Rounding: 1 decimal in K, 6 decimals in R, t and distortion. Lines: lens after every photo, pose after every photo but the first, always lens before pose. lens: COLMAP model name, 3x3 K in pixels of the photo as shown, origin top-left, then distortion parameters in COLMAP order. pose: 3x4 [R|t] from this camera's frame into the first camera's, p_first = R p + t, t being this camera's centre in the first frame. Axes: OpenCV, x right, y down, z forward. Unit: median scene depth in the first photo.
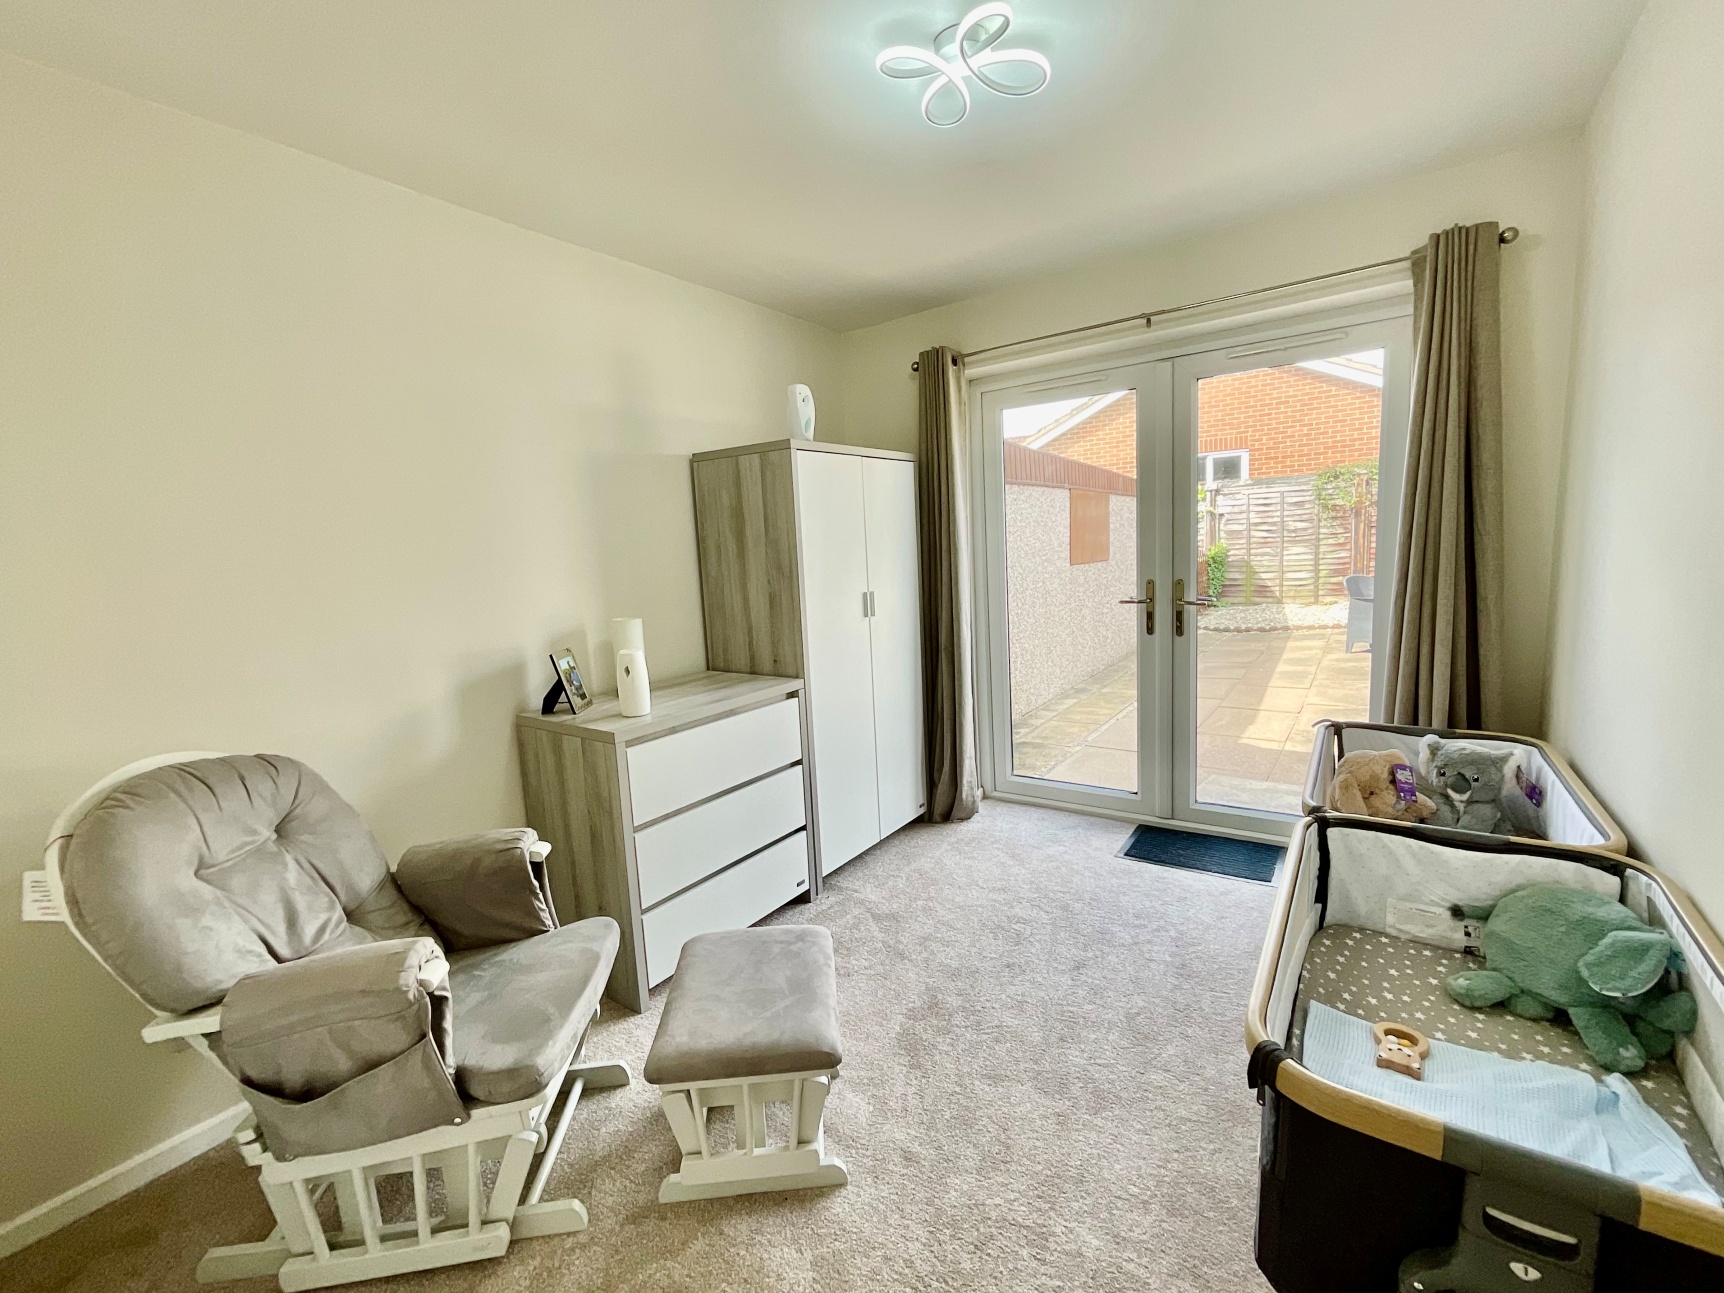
lens RADIAL K [[722.1, 0, 851.3], [0, 722.1, 641.9], [0, 0, 1]] dist [0.001532, 0.000023]
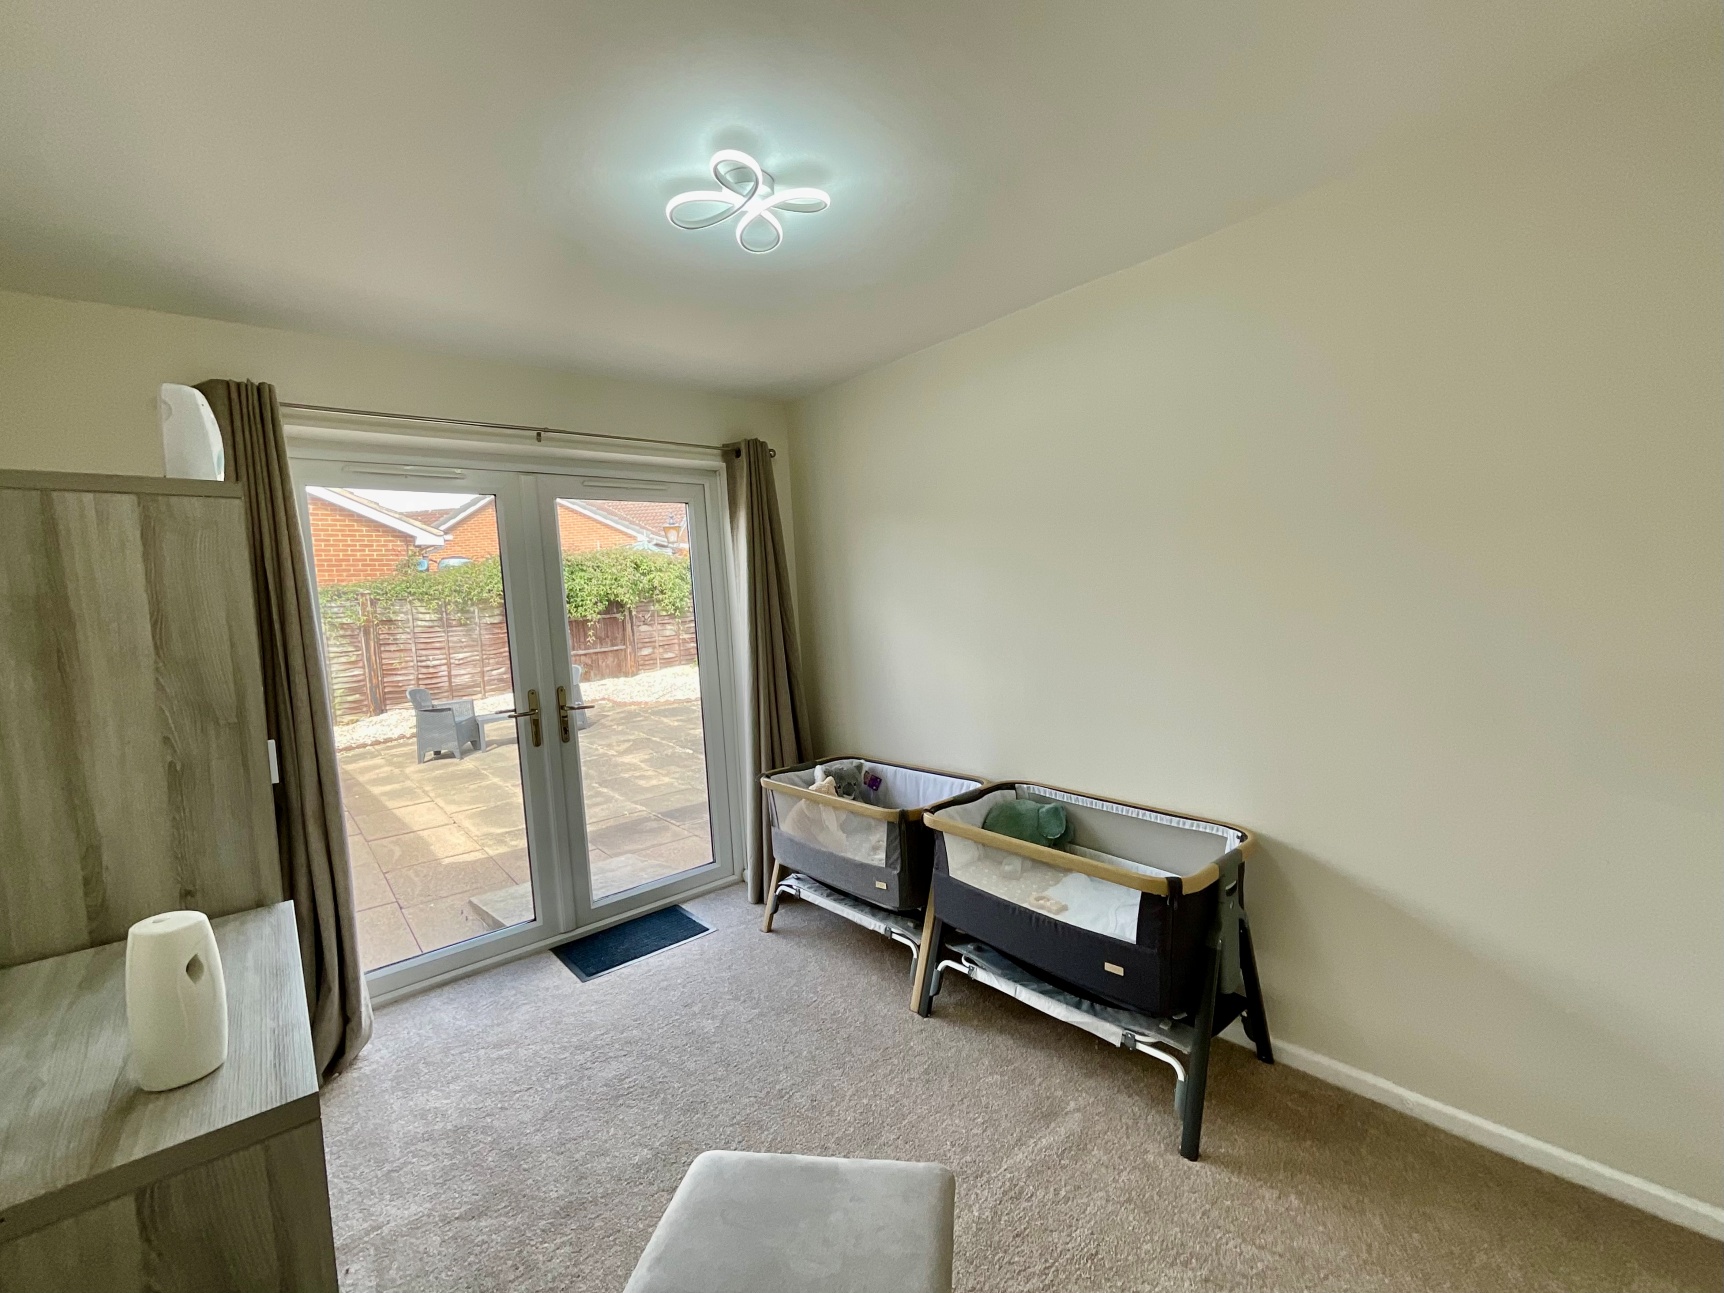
lens RADIAL K [[722.1, 0, 851.3], [0, 722.1, 641.9], [0, 0, 1]] dist [0.001532, 0.000023]
pose [[0.257968, -0.016035, 0.966020, -0.419922], [0.175751, 0.983959, -0.030601, -0.044611], [-0.950034, 0.177673, 0.256648, 0.338165]]
